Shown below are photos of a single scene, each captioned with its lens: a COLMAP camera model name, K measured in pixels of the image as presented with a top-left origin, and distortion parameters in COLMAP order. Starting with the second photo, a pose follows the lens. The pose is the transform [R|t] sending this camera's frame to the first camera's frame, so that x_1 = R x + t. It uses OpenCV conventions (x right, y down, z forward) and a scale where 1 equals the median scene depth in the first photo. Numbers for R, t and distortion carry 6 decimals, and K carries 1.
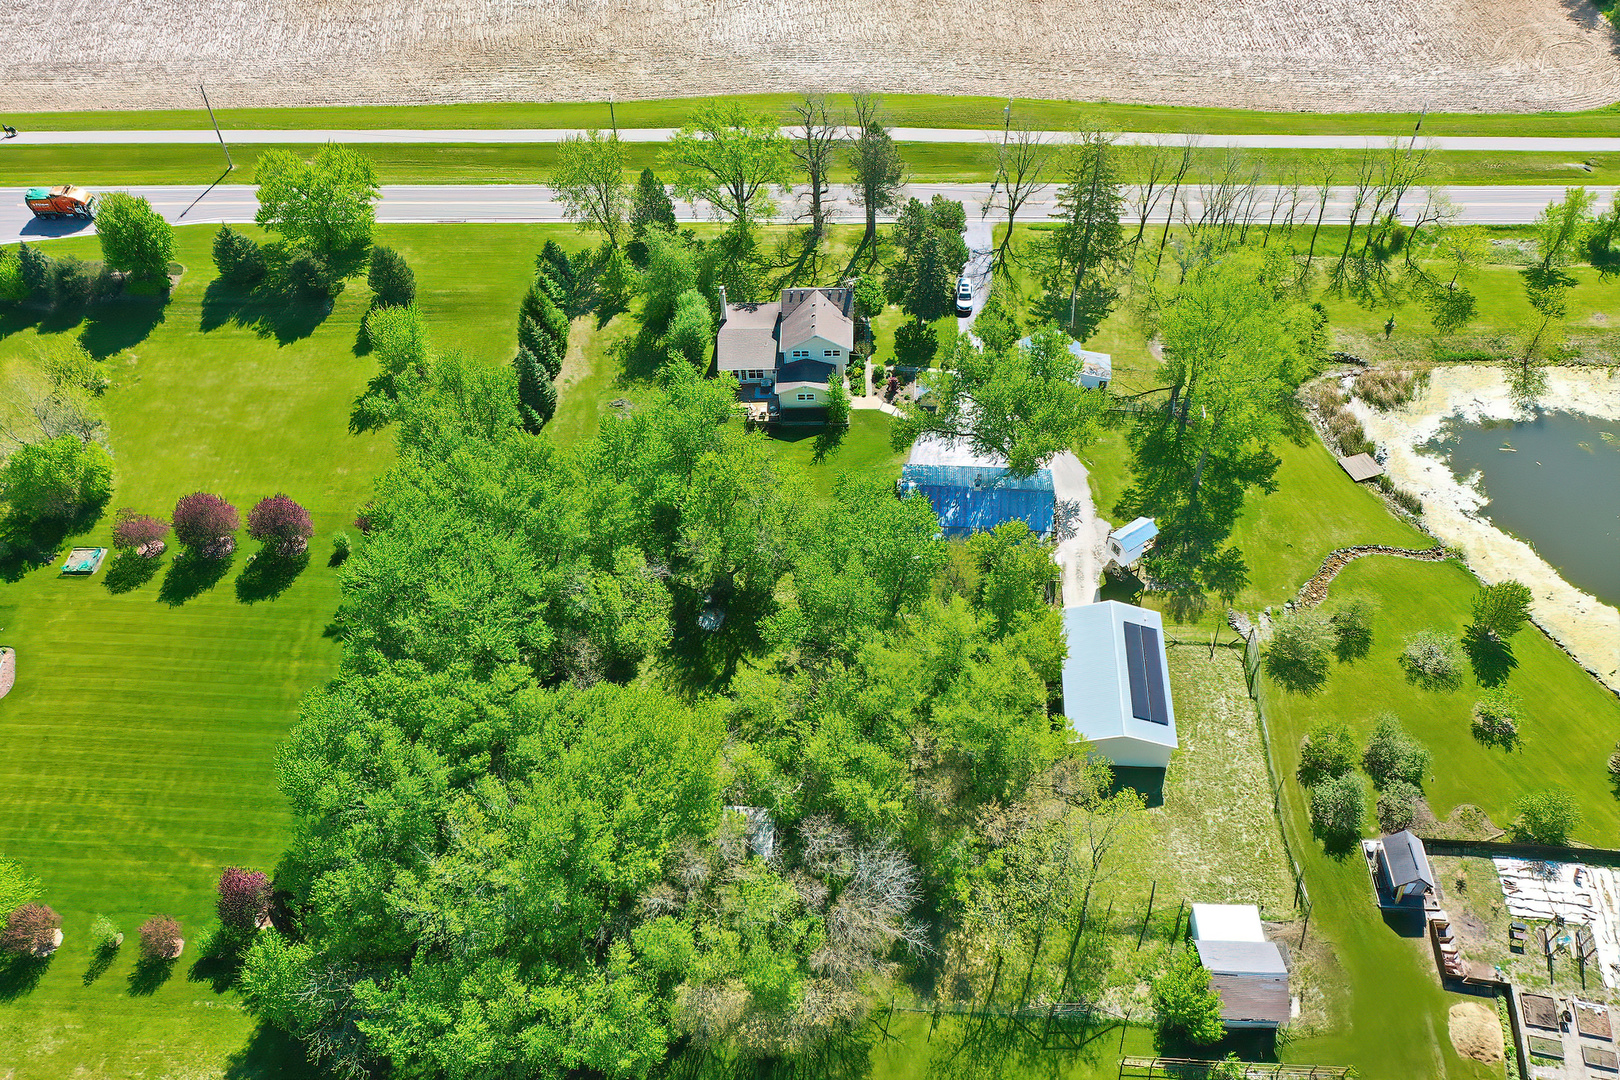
lens RADIAL K [[1278.6, 0, 810.0], [0, 1278.6, 540.0], [0, 0, 1]] dist [0.002778, -0.000816]
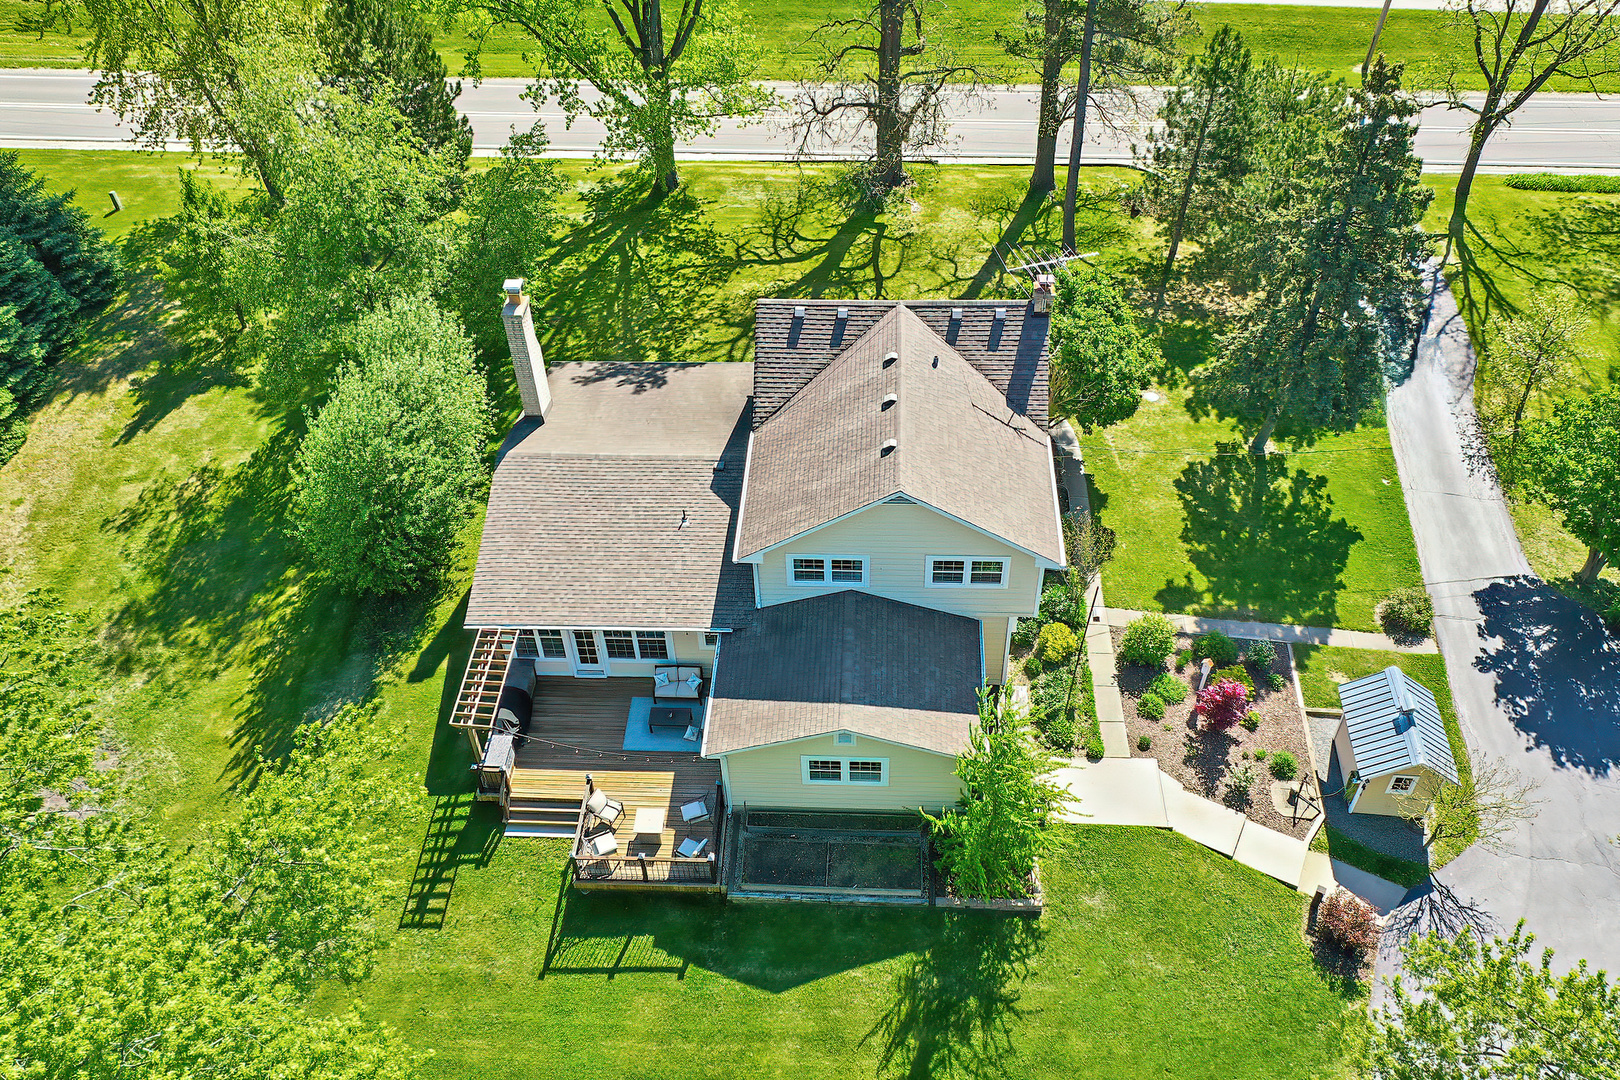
lens RADIAL K [[1278.6, 0, 810.0], [0, 1278.6, 540.0], [0, 0, 1]] dist [0.002778, -0.000816]
pose [[0.999440, 0.028883, -0.016924, -0.006482], [-0.030433, 0.994531, -0.099914, -0.124148], [0.013945, 0.100373, 0.994852, 0.751852]]
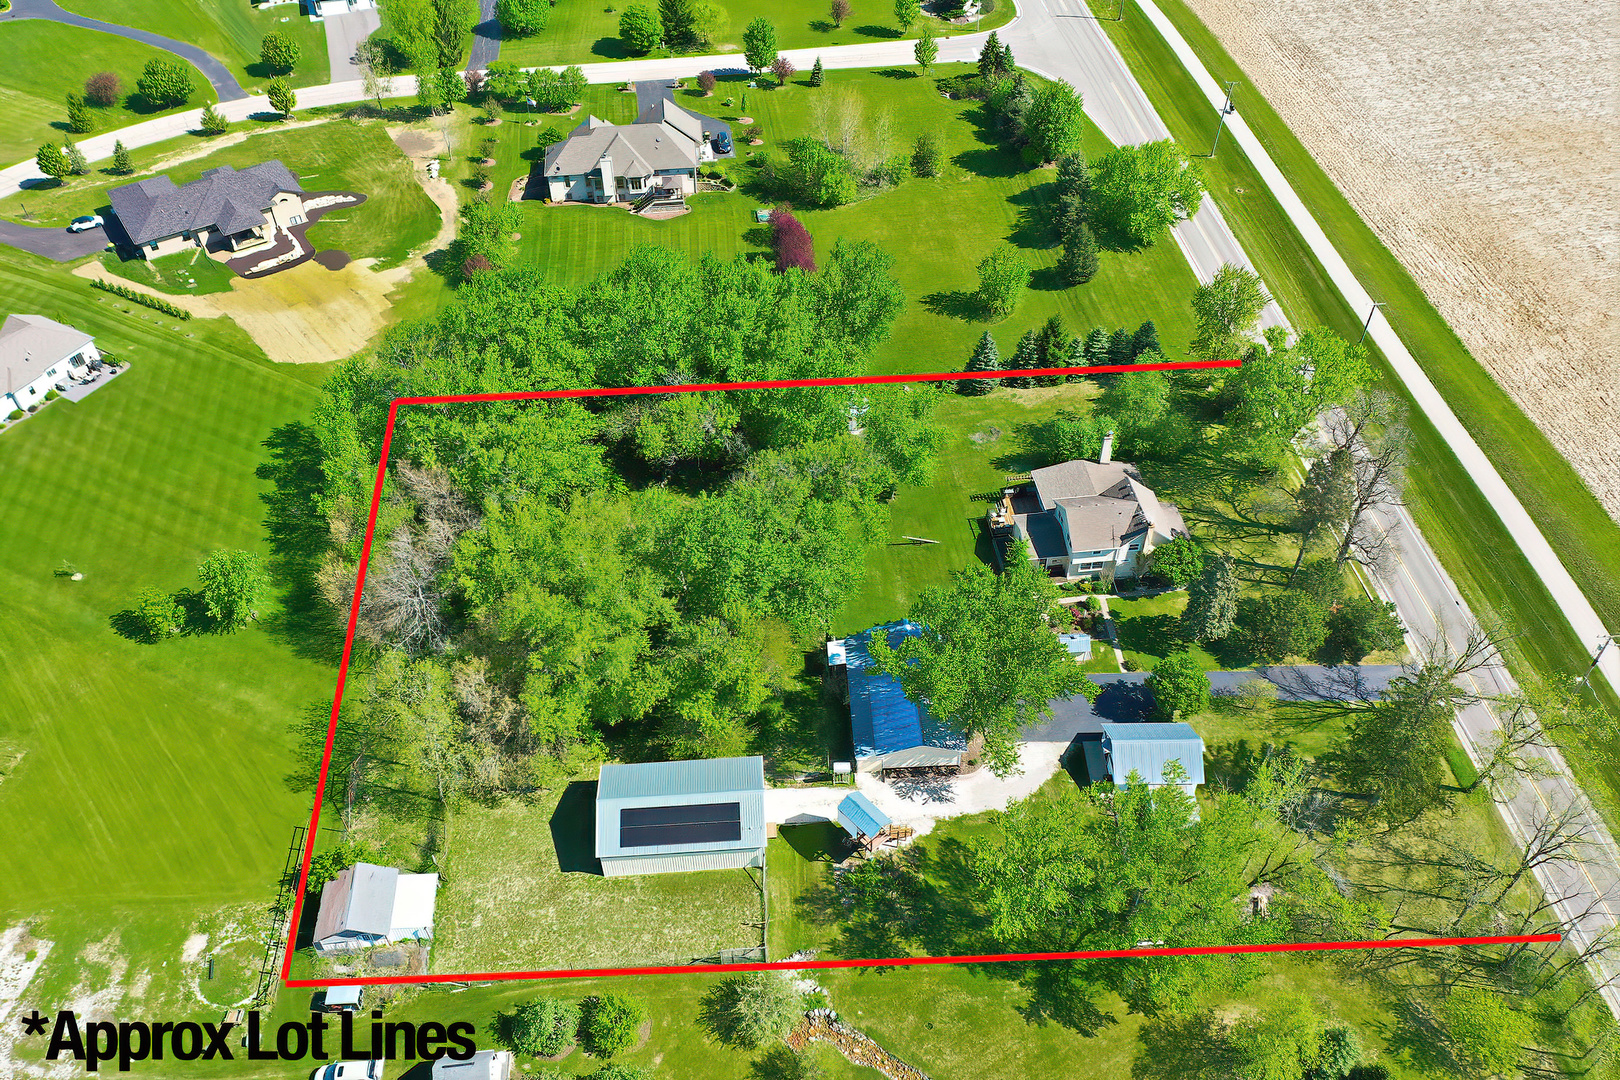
lens RADIAL K [[1307.2, 0, 810.0], [0, 1307.2, 540.0], [0, 0, 1]] dist [0.003761, 0.001235]
pose [[0.134528, 0.716023, -0.684991, 0.625893], [-0.751377, 0.524381, 0.400571, -0.374439], [0.646014, 0.460799, 0.608547, 0.286536]]
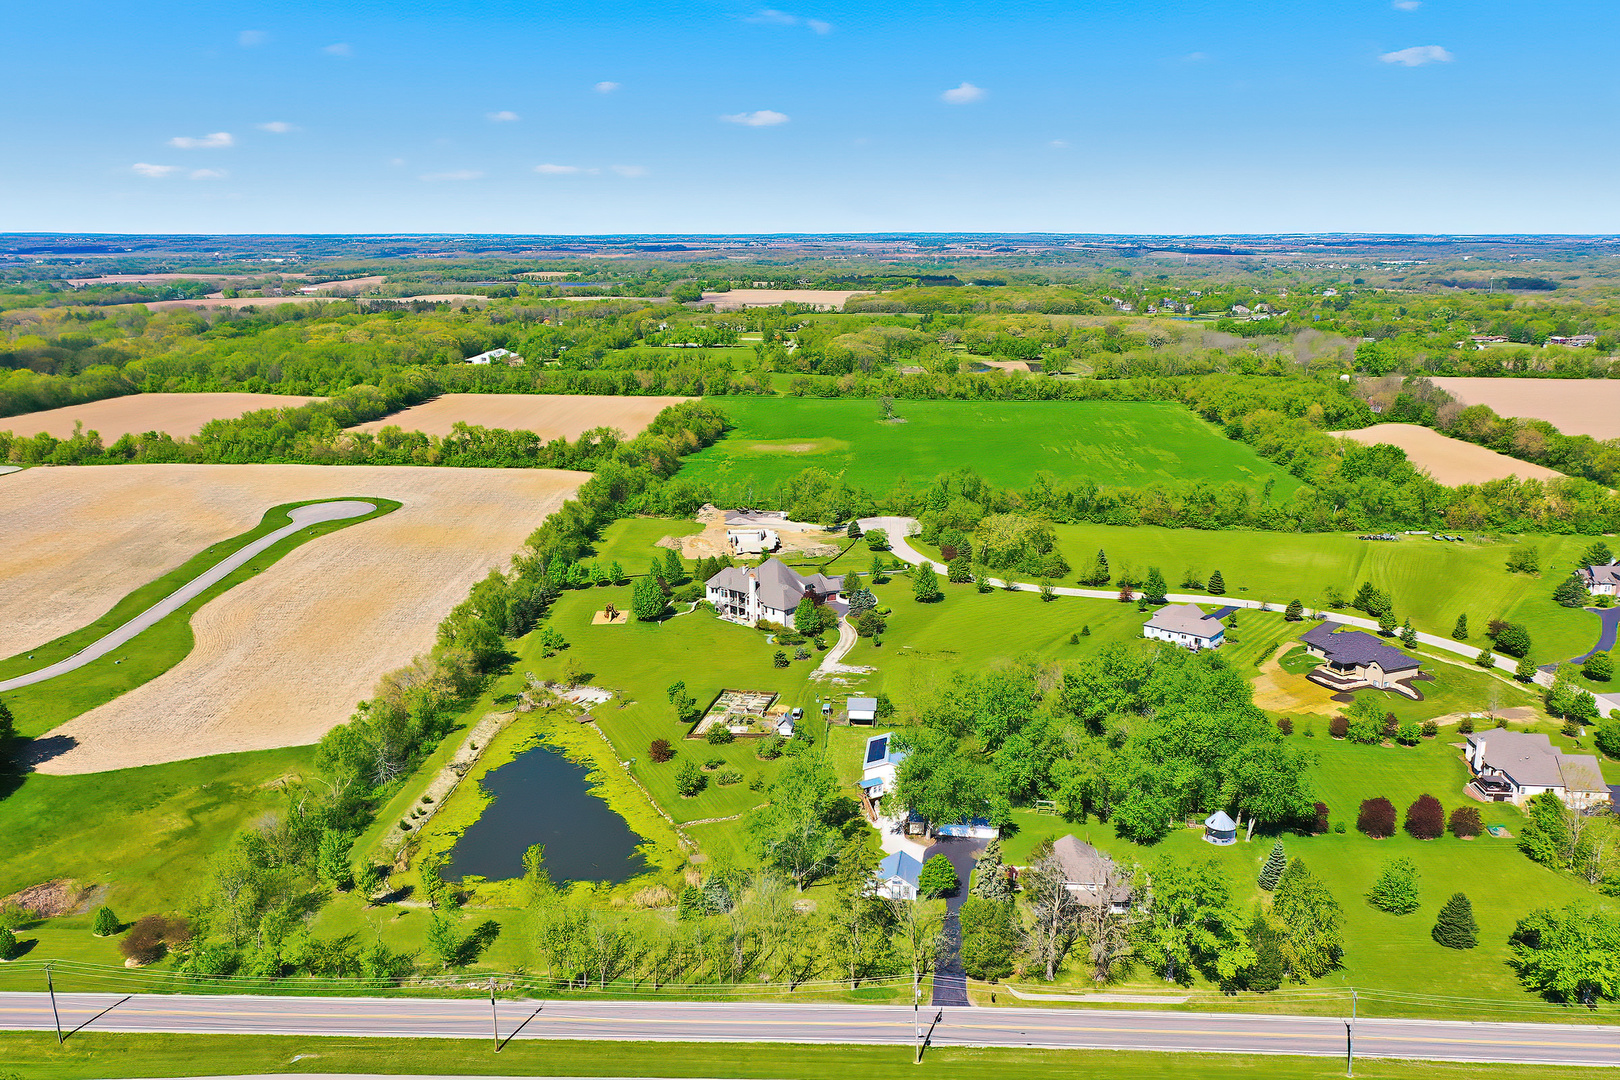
lens RADIAL K [[1278.6, 0, 810.0], [0, 1278.6, 540.0], [0, 0, 1]] dist [0.002778, -0.000816]
pose [[-0.998654, 0.019291, 0.048139, 0.214533], [0.051641, 0.455126, 0.888928, -1.520269], [-0.004761, 0.890218, -0.455510, 1.294819]]
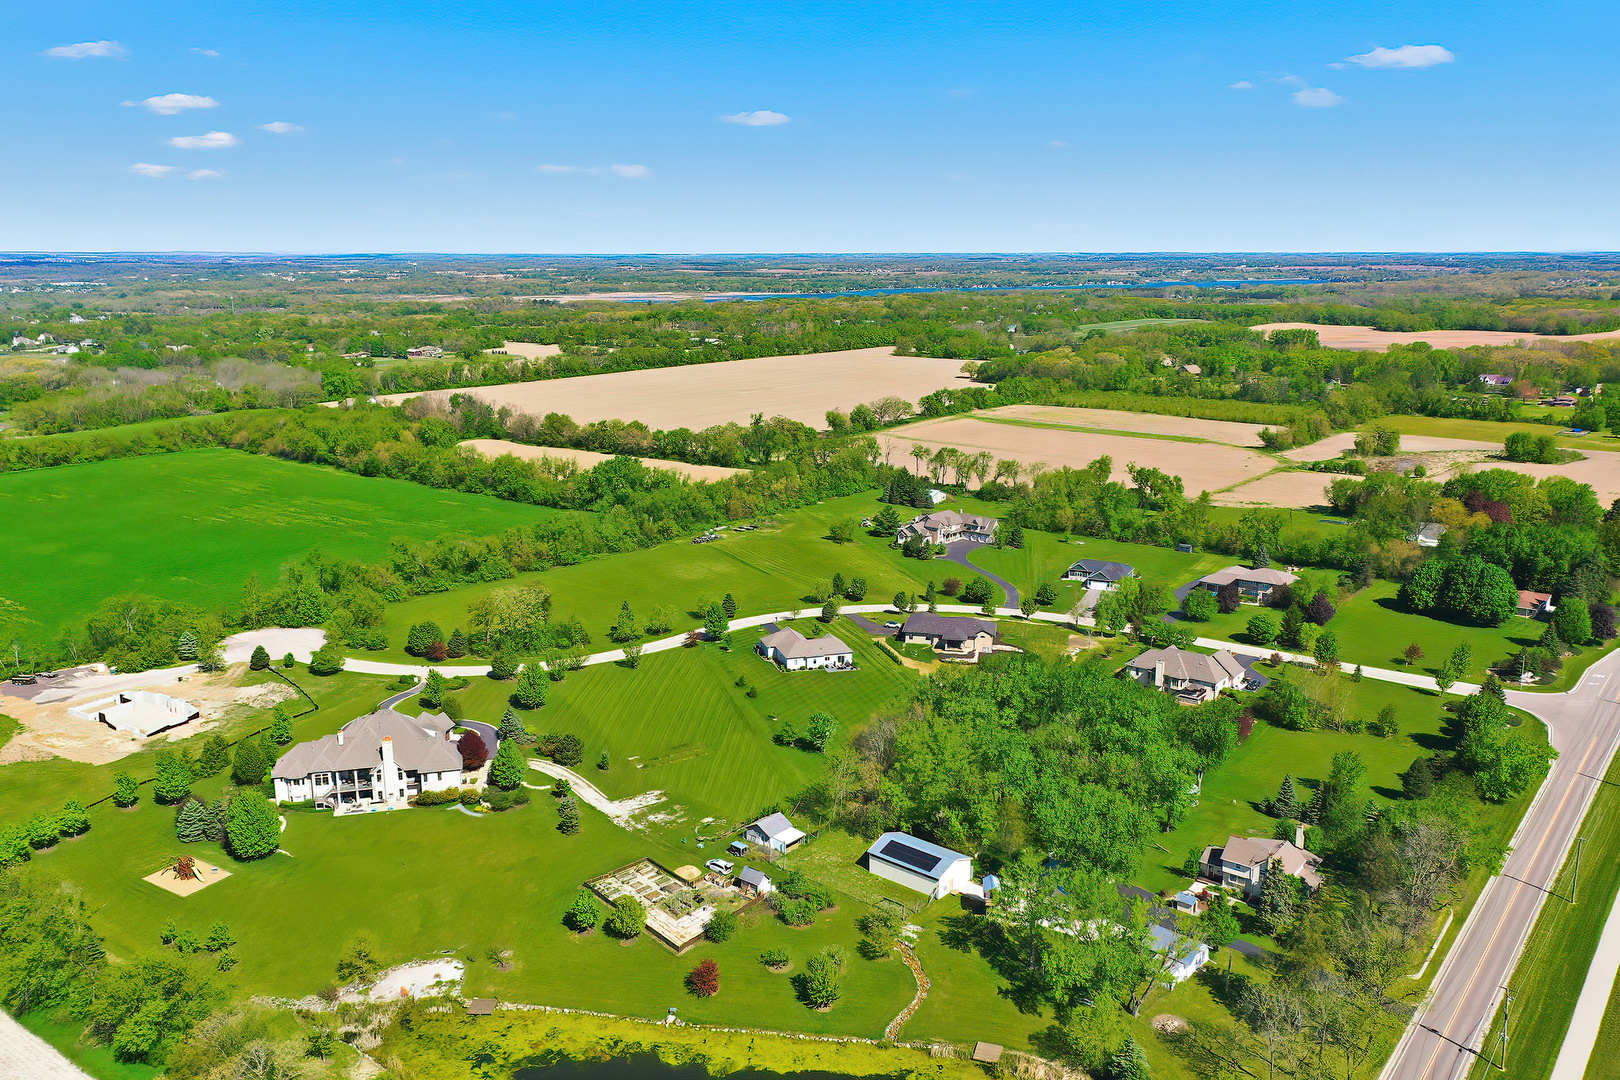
lens RADIAL K [[1278.6, 0, 810.0], [0, 1278.6, 540.0], [0, 0, 1]] dist [0.002778, -0.000816]
pose [[-0.600488, 0.207735, -0.772179, 1.305626], [-0.592835, 0.532386, 0.604245, -0.903831], [0.536620, 0.820617, -0.196539, 0.713495]]
